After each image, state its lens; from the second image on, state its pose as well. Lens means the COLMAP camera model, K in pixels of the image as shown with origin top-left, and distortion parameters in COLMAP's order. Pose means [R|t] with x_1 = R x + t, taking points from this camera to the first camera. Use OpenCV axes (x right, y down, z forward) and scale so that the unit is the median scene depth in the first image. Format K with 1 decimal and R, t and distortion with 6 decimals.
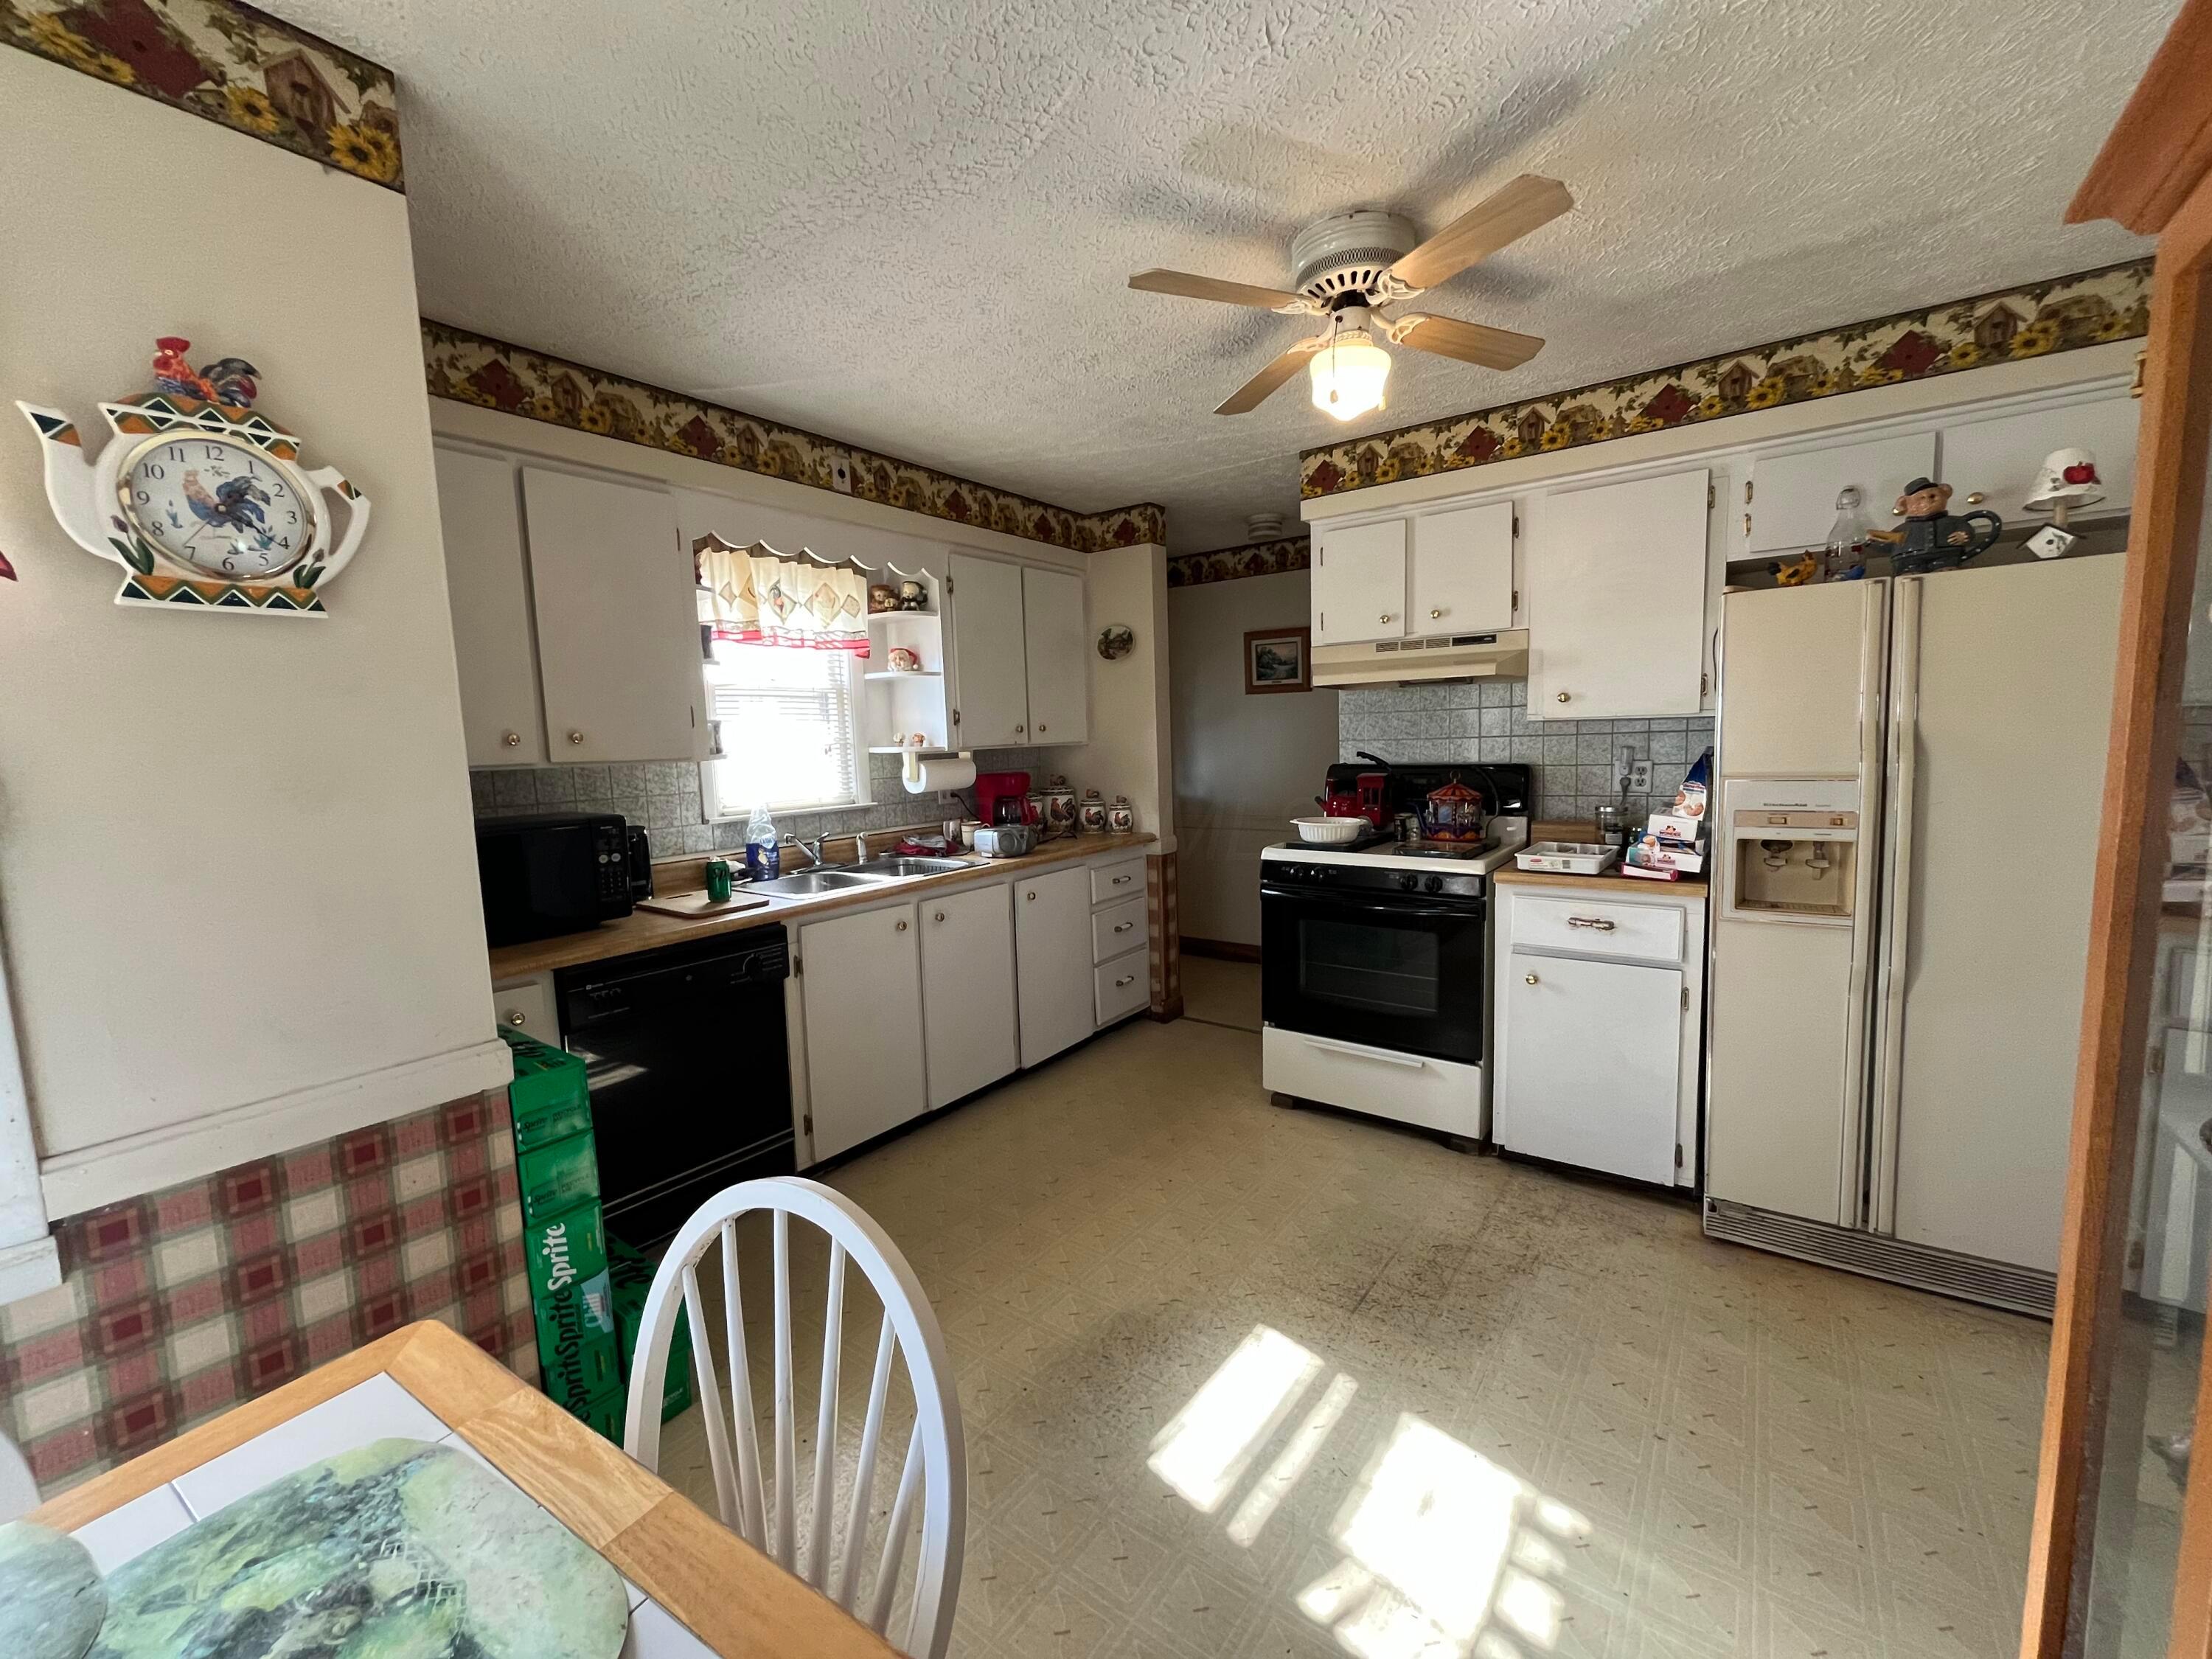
lens RADIAL K [[892.1, 0, 1101.5], [0, 892.1, 825.2], [0, 0, 1]] dist [-0.002799, 0.000283]
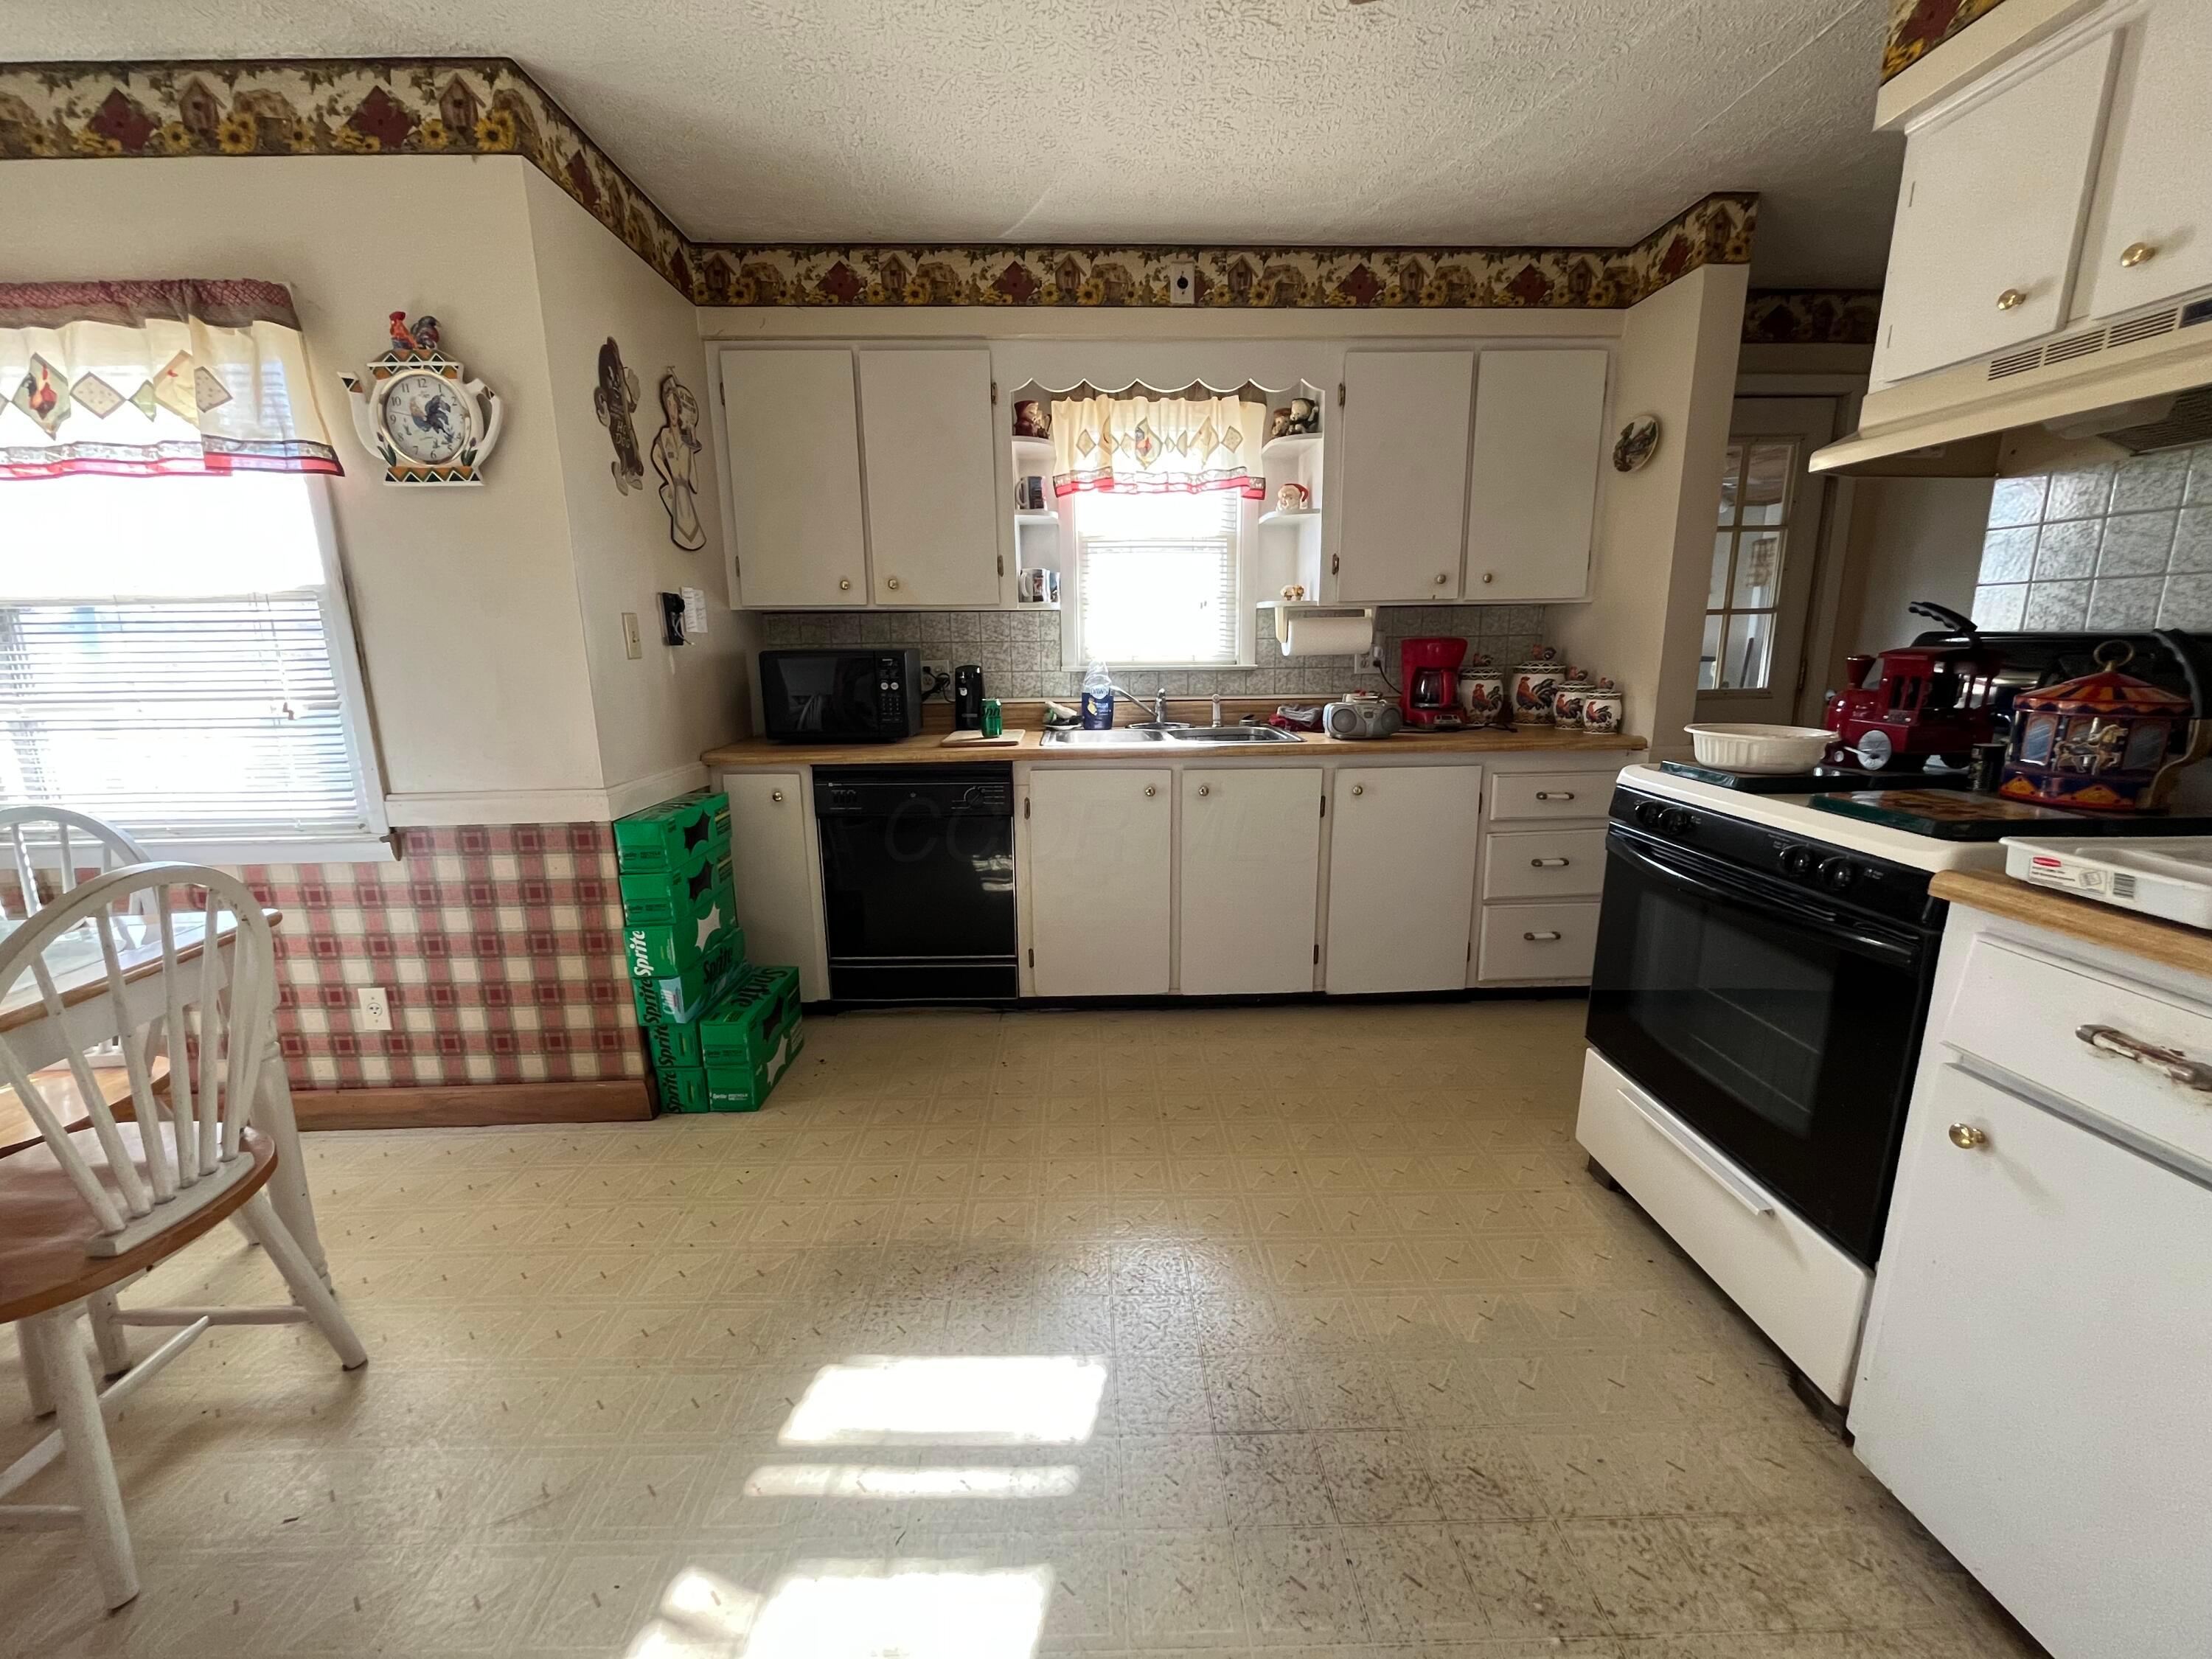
lens RADIAL K [[892.1, 0, 1101.5], [0, 892.1, 825.2], [0, 0, 1]] dist [-0.002799, 0.000283]
pose [[0.618361, 0.187083, -0.763302, 0.446264], [-0.087447, 0.981601, 0.169745, -0.005992], [0.781014, -0.038215, 0.623343, 0.363950]]
